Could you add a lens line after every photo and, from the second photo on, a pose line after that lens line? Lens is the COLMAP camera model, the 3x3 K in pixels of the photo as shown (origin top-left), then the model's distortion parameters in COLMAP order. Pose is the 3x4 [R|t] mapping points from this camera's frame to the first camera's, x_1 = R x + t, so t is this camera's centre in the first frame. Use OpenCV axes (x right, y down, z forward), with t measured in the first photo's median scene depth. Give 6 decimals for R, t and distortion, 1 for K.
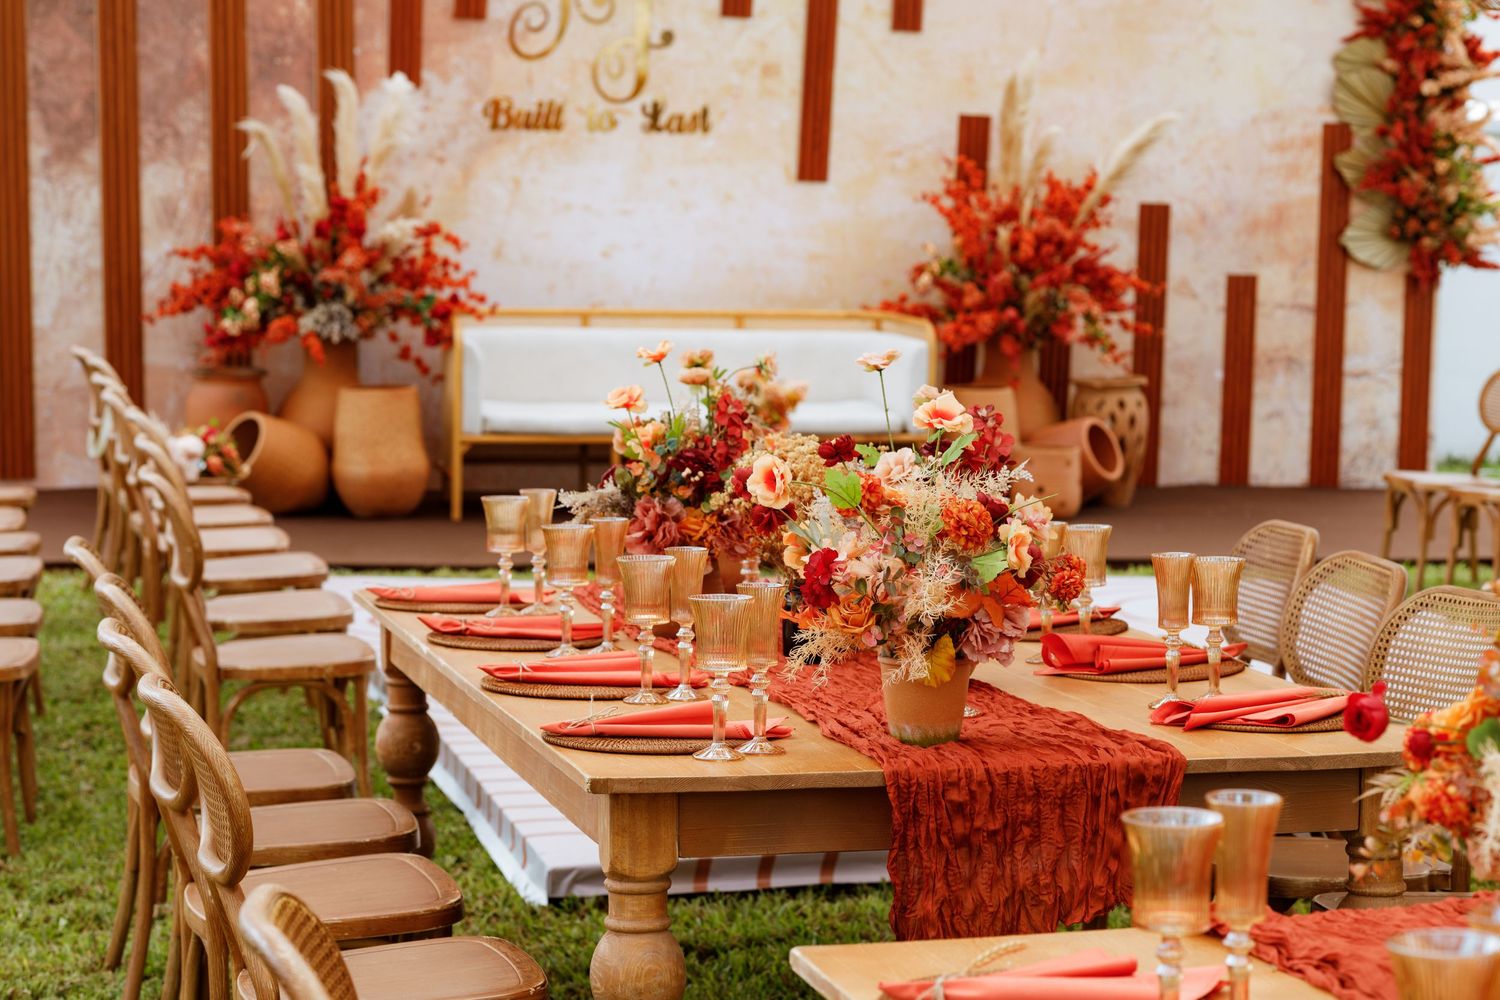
lens RADIAL K [[3606.2, 0, 750.0], [0, 3606.2, 500.0], [0, 0, 1]] dist [0.124958, 0.026441]
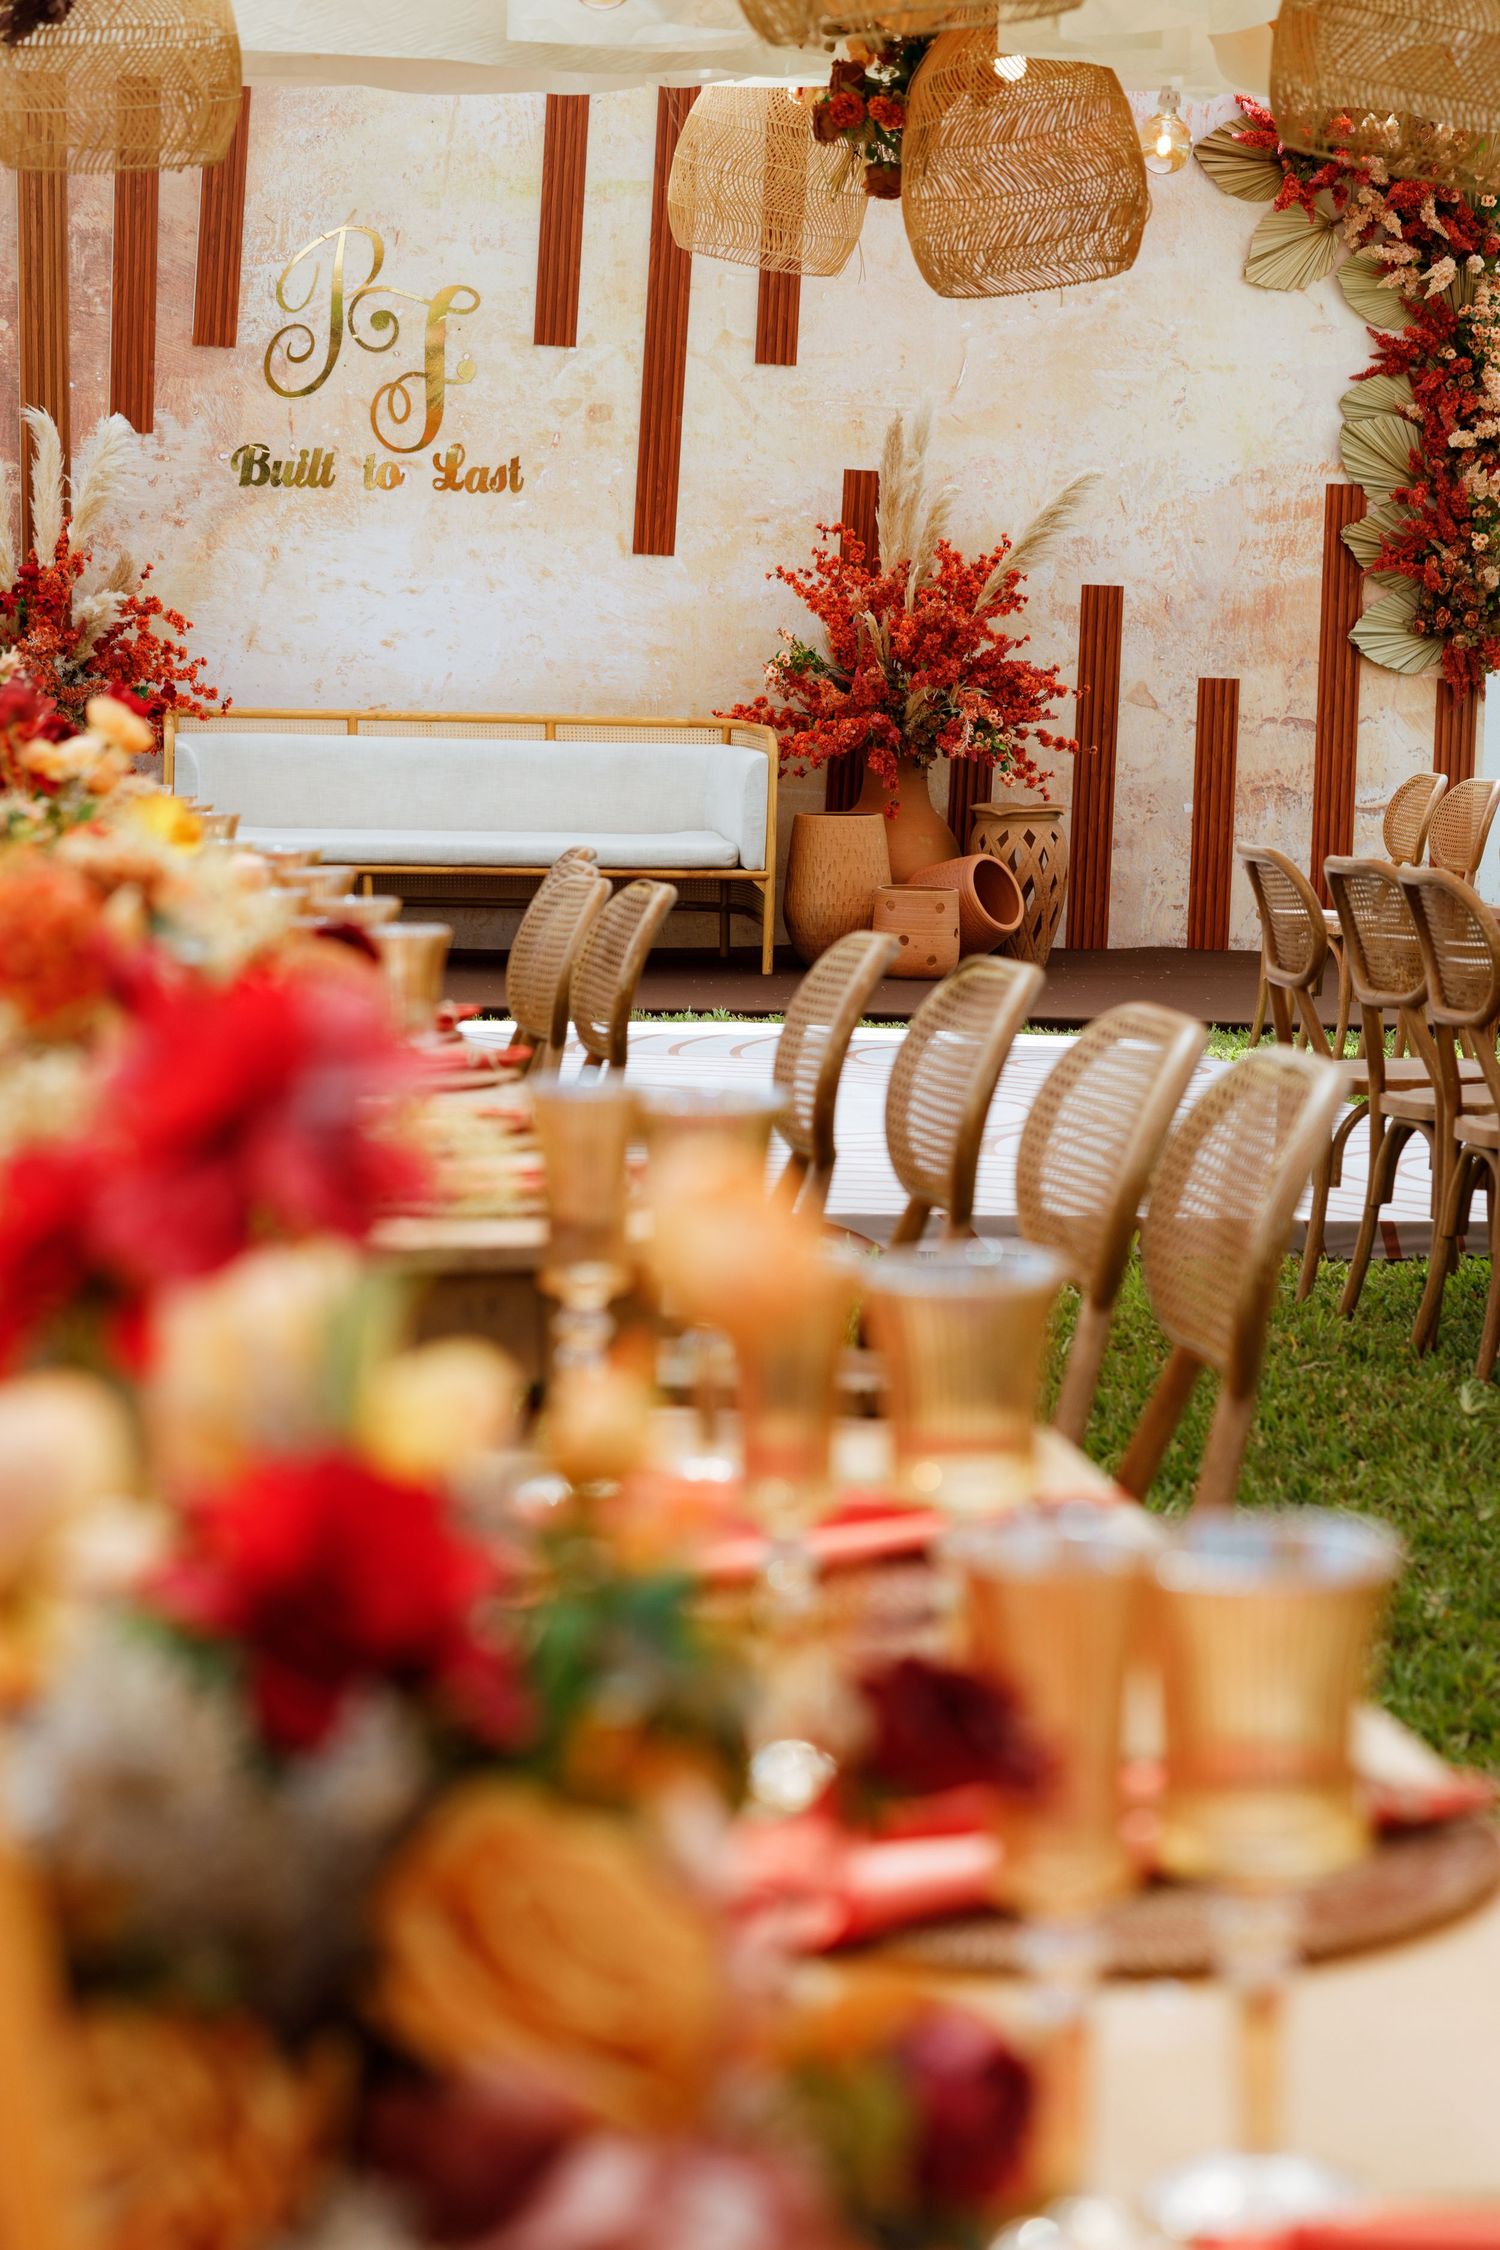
lens RADIAL K [[5409.3, 0, 750.0], [0, 5409.3, 1125.0], [0, 0, 1]] dist [0.124958, 0.026441]
pose [[0.996435, 0.012916, -0.083369, 0.141889], [-0.012954, 0.999916, 0.000086, 0.037084], [0.083363, 0.000994, 0.996519, -0.182679]]
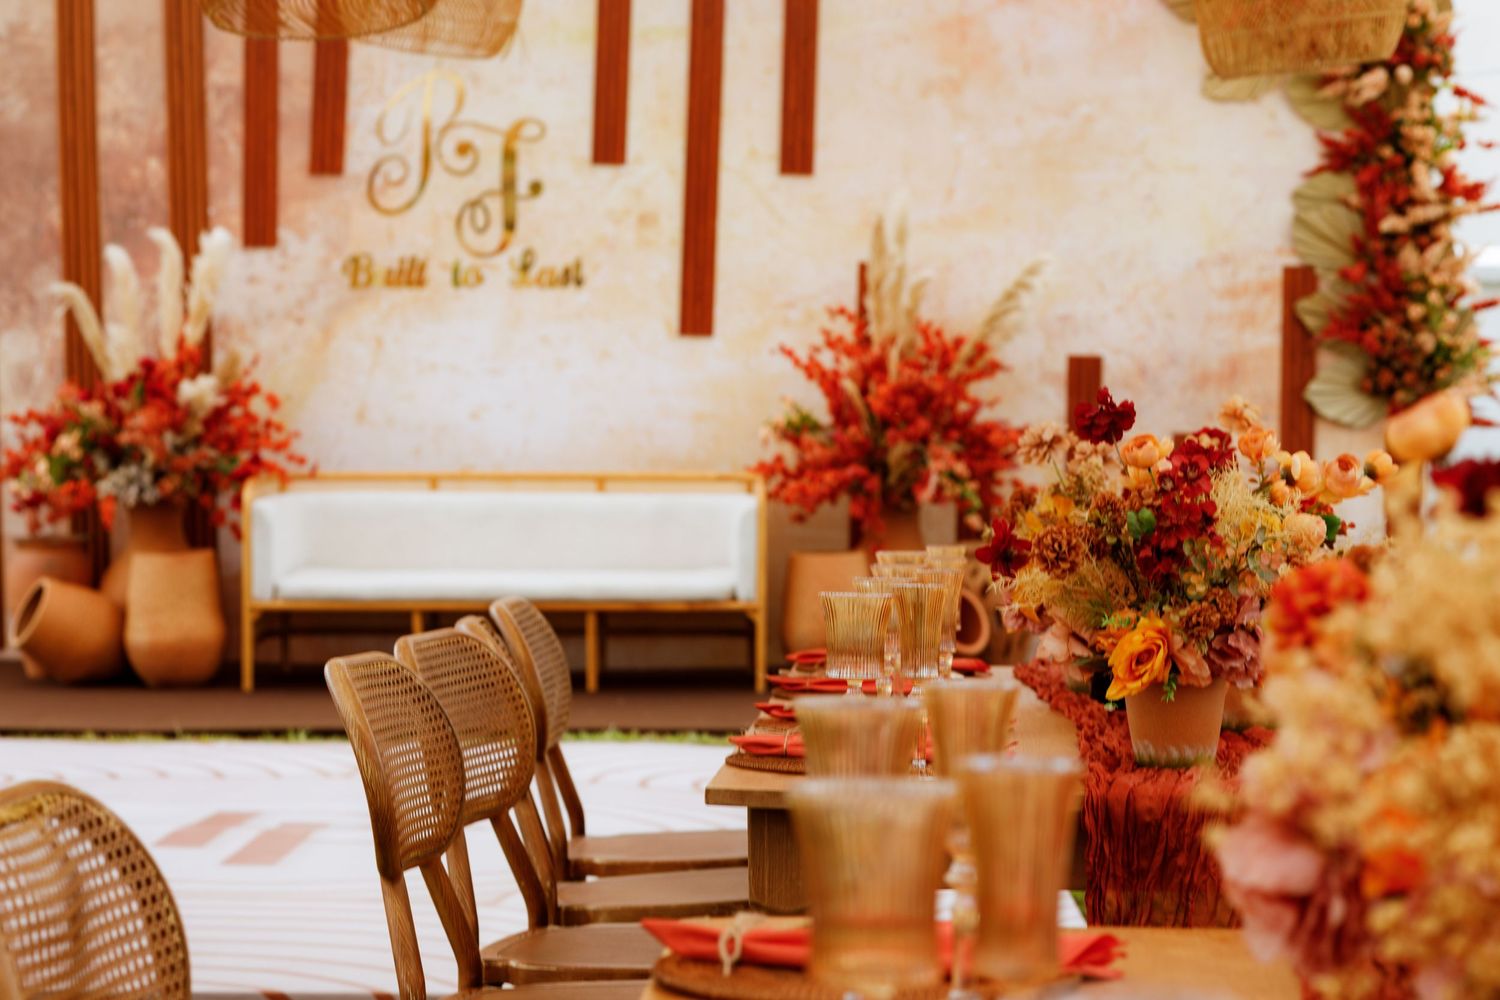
lens RADIAL K [[3718.6, 0, 750.9], [0, 3718.6, 532.8], [0, 0, 1]] dist [-0.101766, 0.955475]
pose [[0.965694, -0.007017, -0.259589, 0.286648], [-0.009734, 0.997954, -0.063186, 0.023486], [0.259501, 0.063546, 0.963650, 0.082574]]
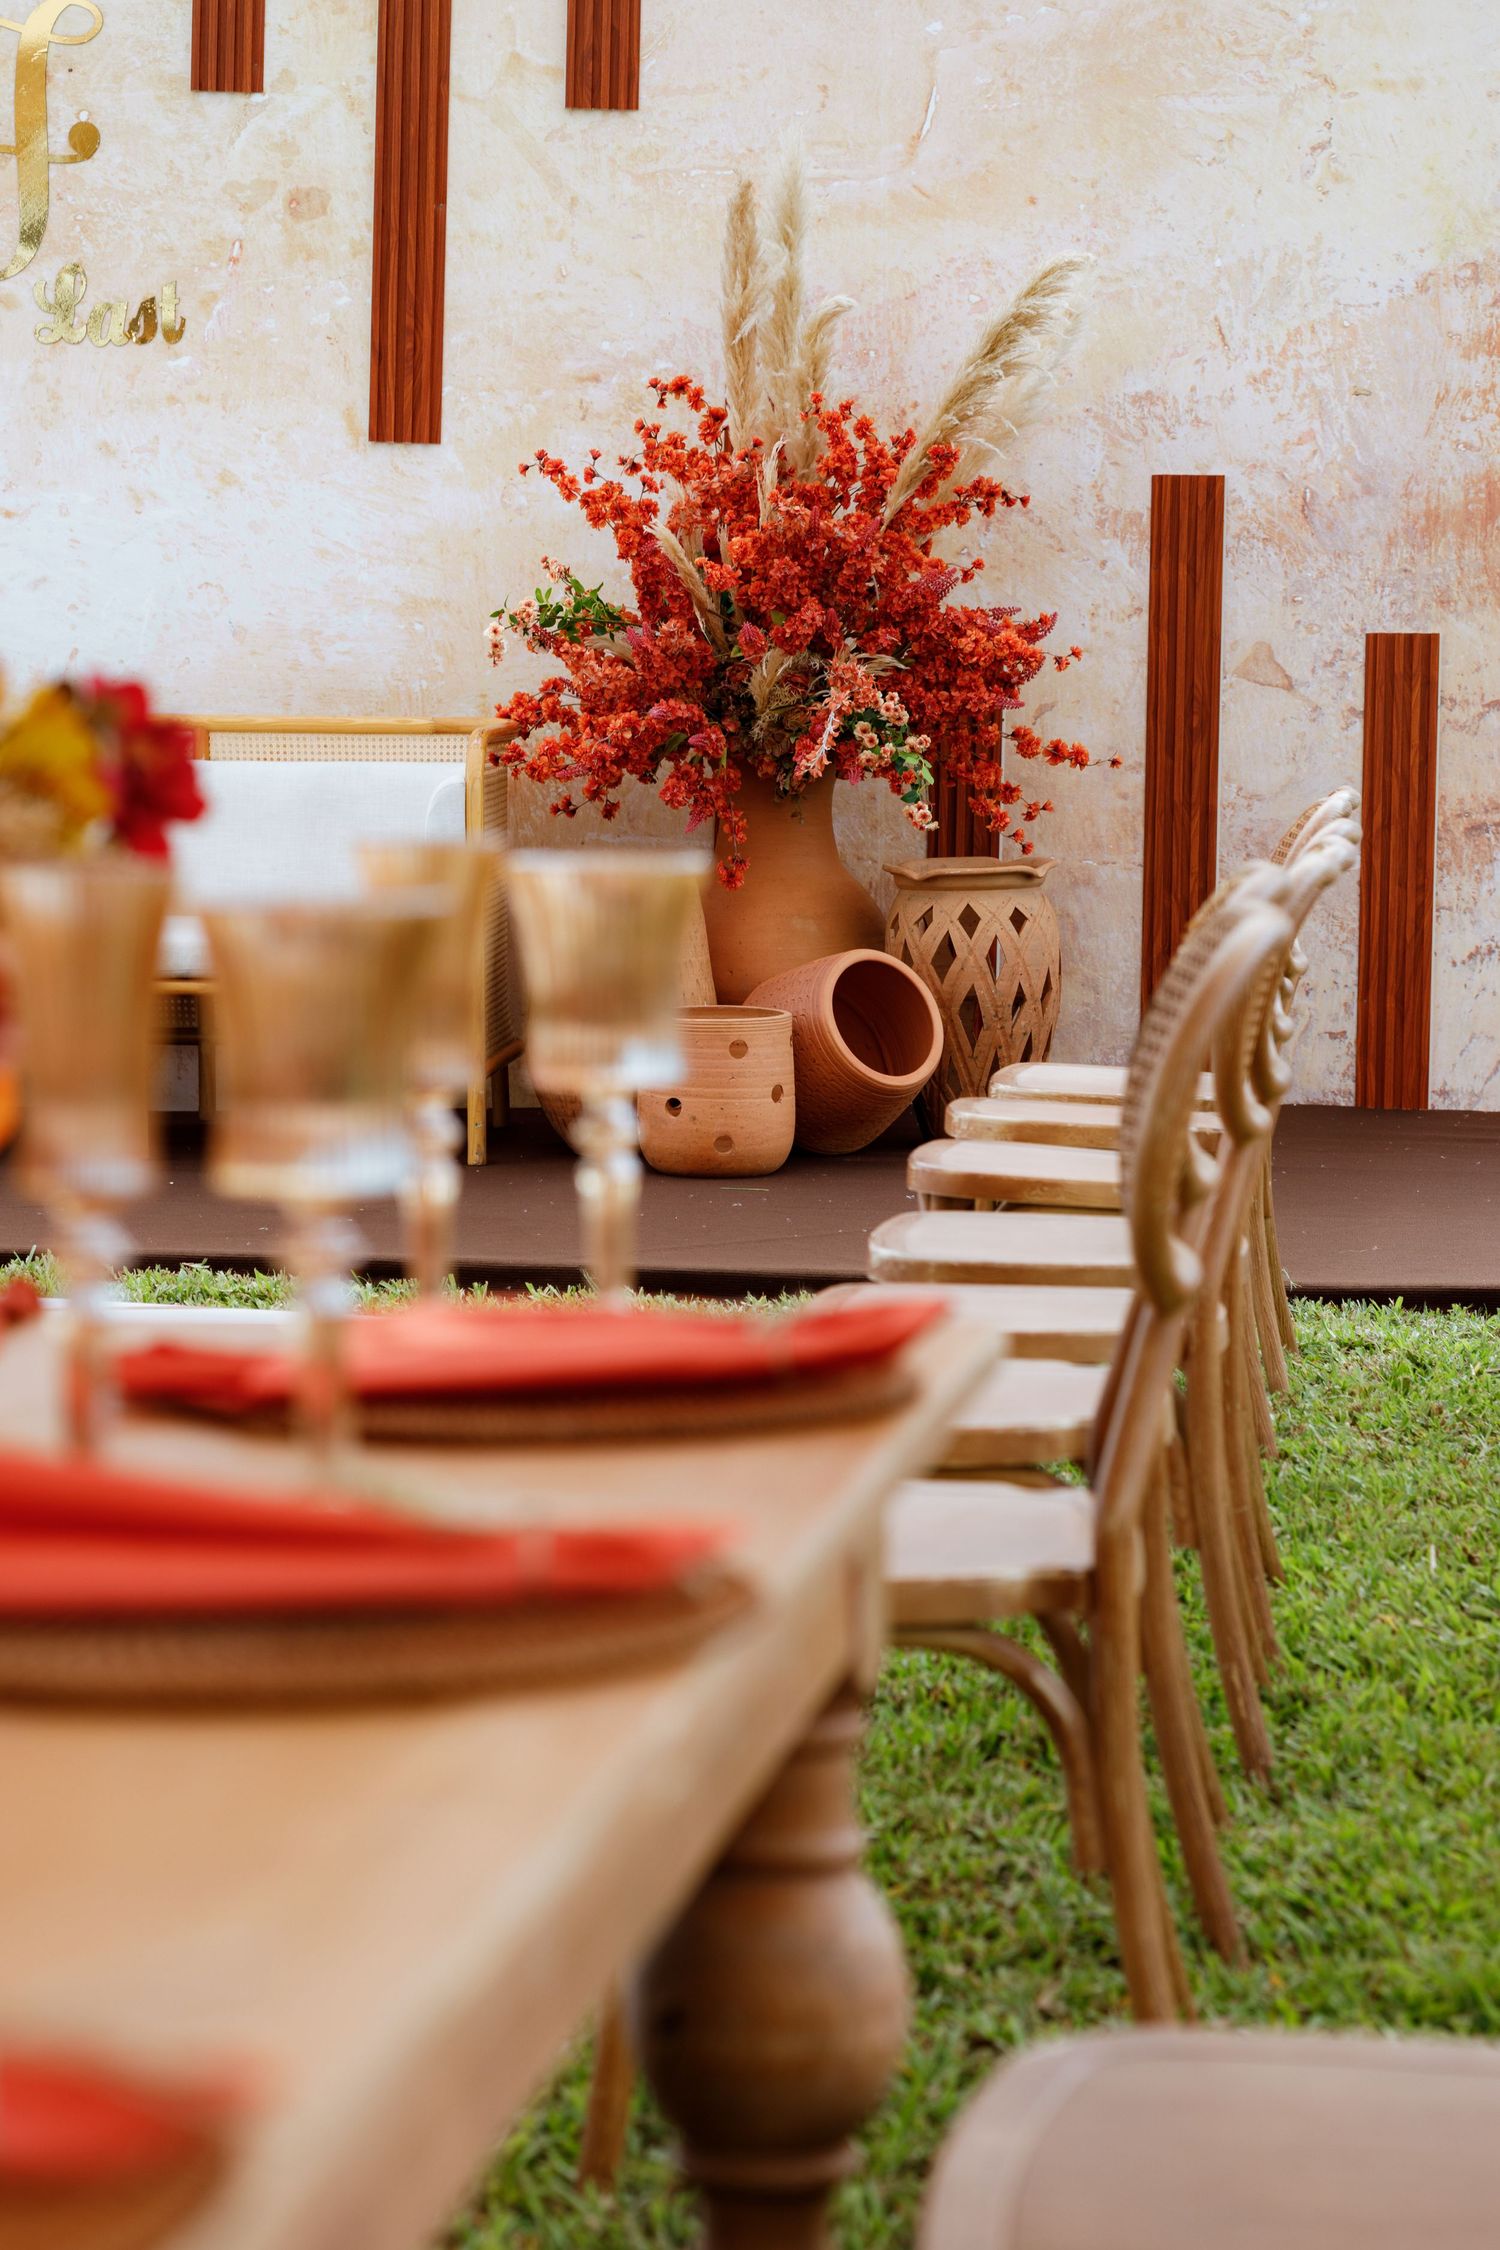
lens RADIAL K [[5409.3, 0, 750.0], [0, 5409.3, 1125.0], [0, 0, 1]] dist [0.124958, 0.026441]
pose [[0.940604, 0.013310, -0.339246, 0.304055], [-0.016624, 0.999838, -0.006863, 0.003948], [0.339099, 0.012095, 0.940673, 0.367538]]
